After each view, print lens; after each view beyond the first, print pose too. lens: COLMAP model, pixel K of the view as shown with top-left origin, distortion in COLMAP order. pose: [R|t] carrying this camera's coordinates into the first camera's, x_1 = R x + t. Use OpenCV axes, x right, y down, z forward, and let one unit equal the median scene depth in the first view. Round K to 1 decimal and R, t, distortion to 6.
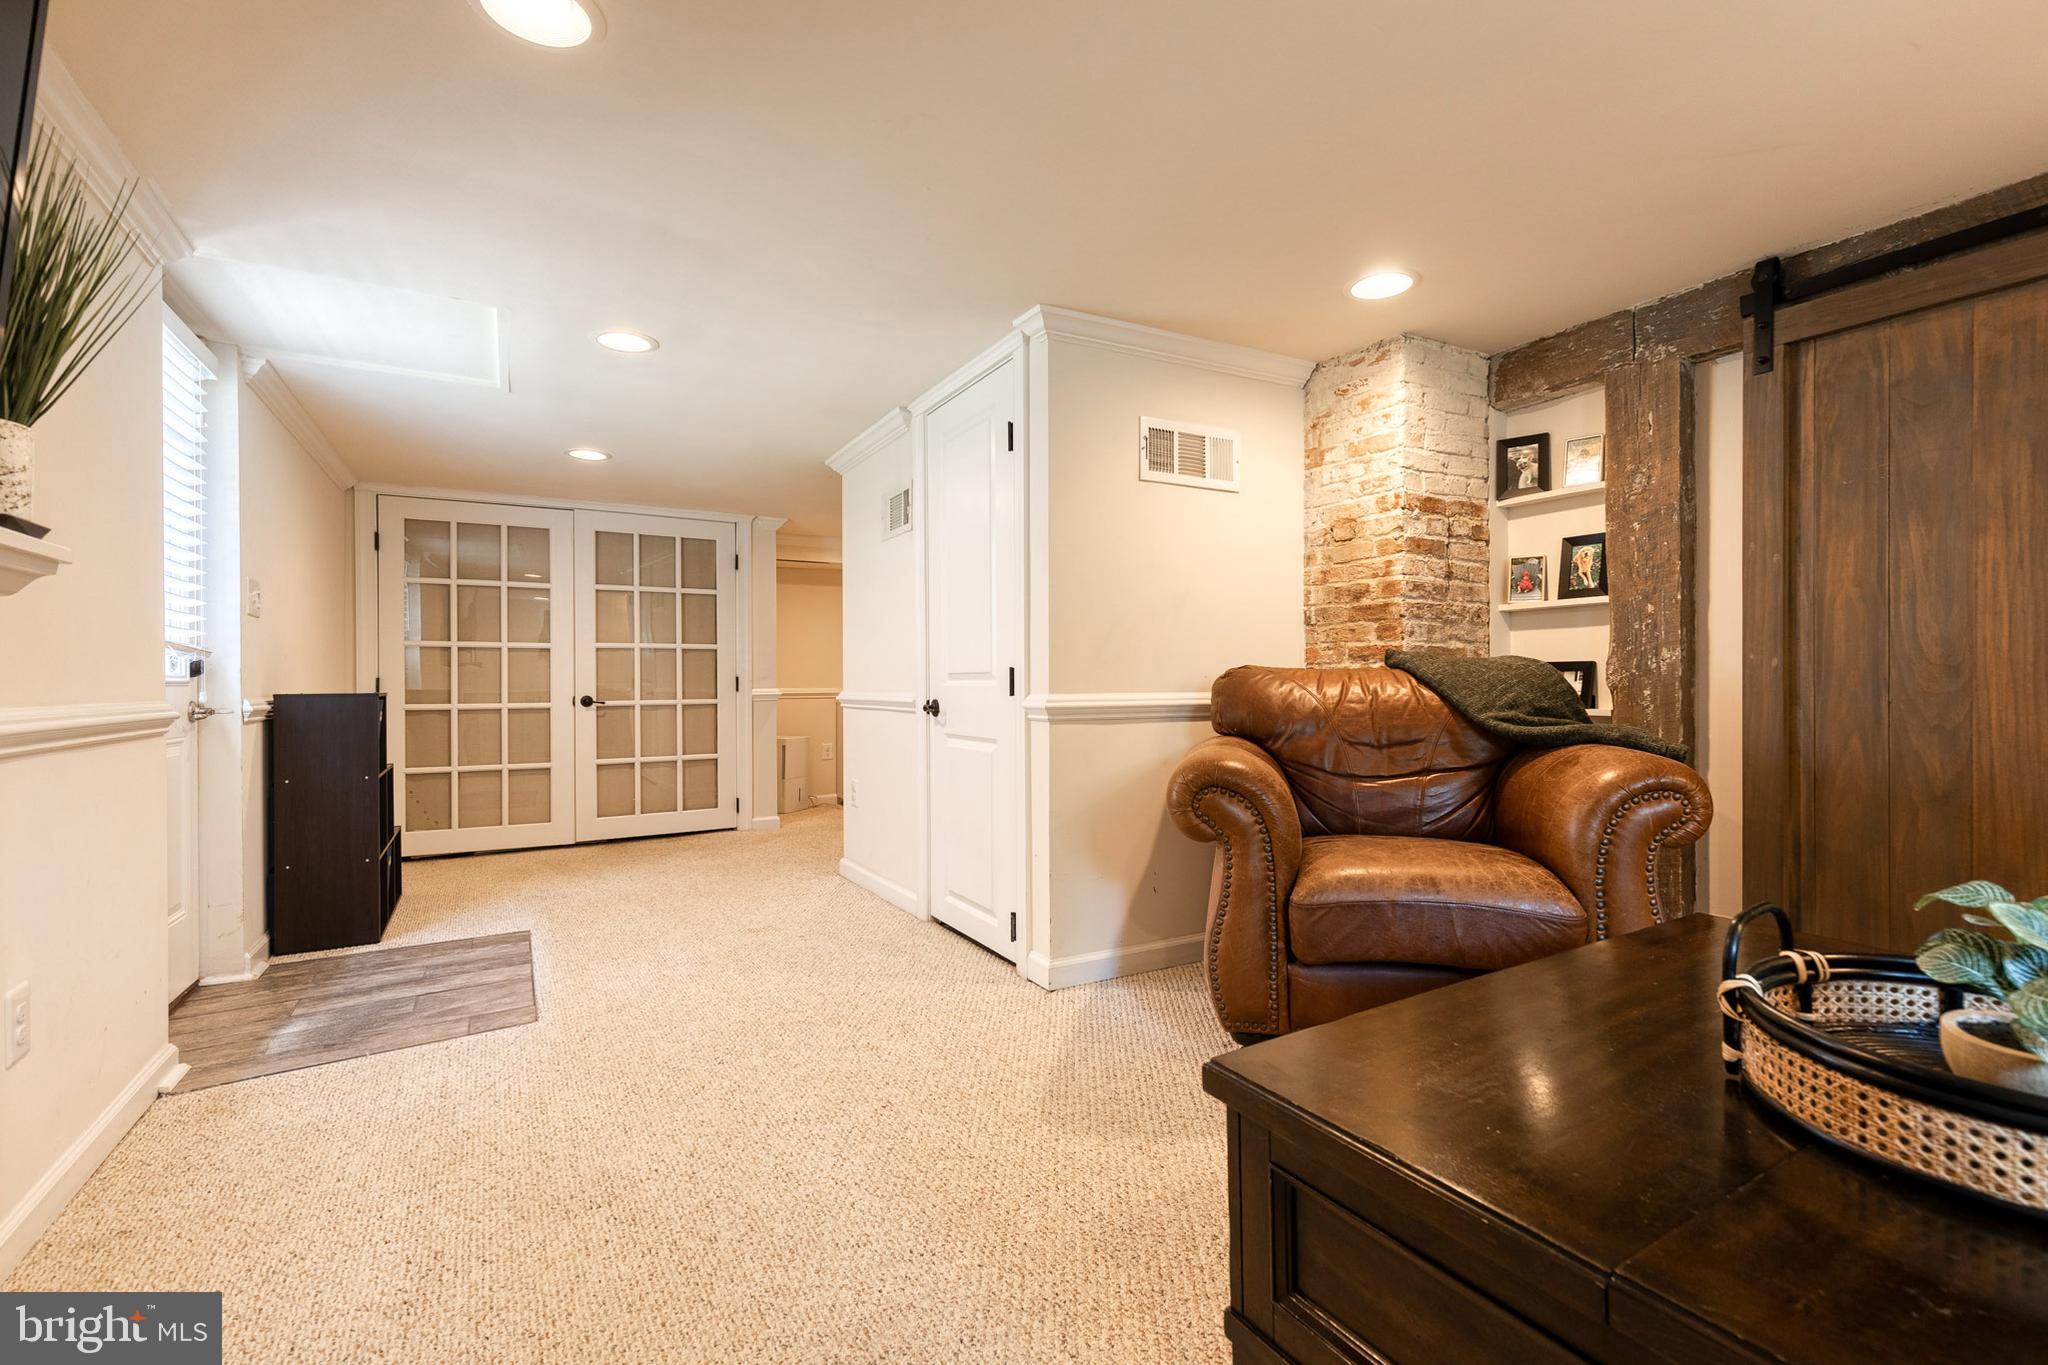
lens RADIAL K [[918.3, 0, 1038.0], [0, 918.3, 677.6], [0, 0, 1]] dist [0.012238, -0.003961]
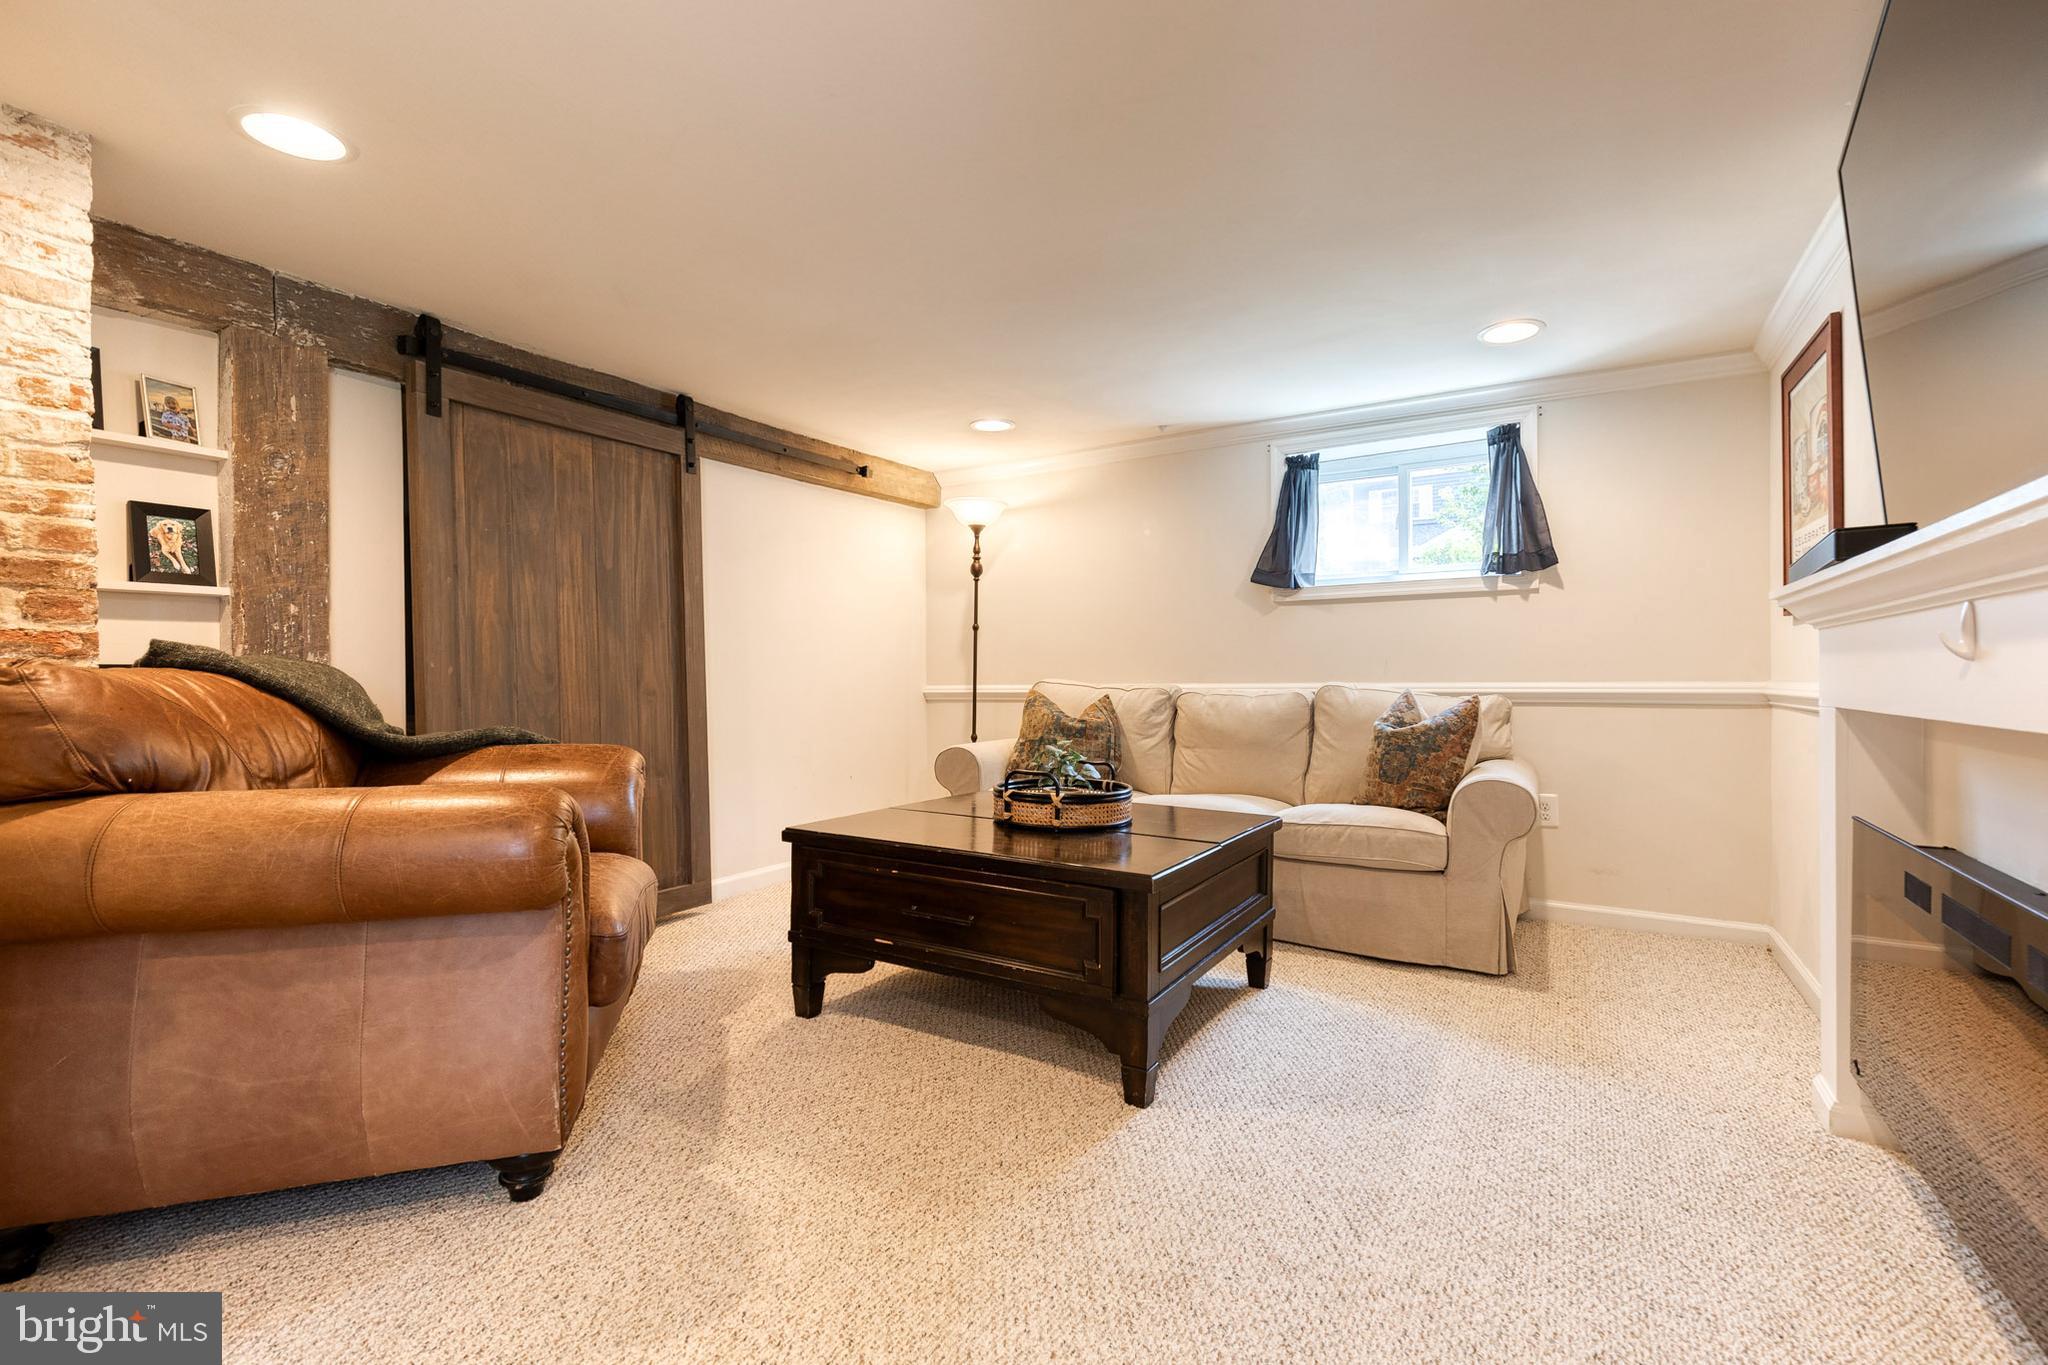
lens RADIAL K [[932.5, 0, 1059.8], [0, 932.5, 679.2], [0, 0, 1]] dist [0.010519, -0.003207]
pose [[-0.510662, 0.008438, 0.859740, -0.606891], [0.011315, 0.999931, -0.003094, 0.007055], [-0.859707, 0.008148, -0.510722, 0.944193]]
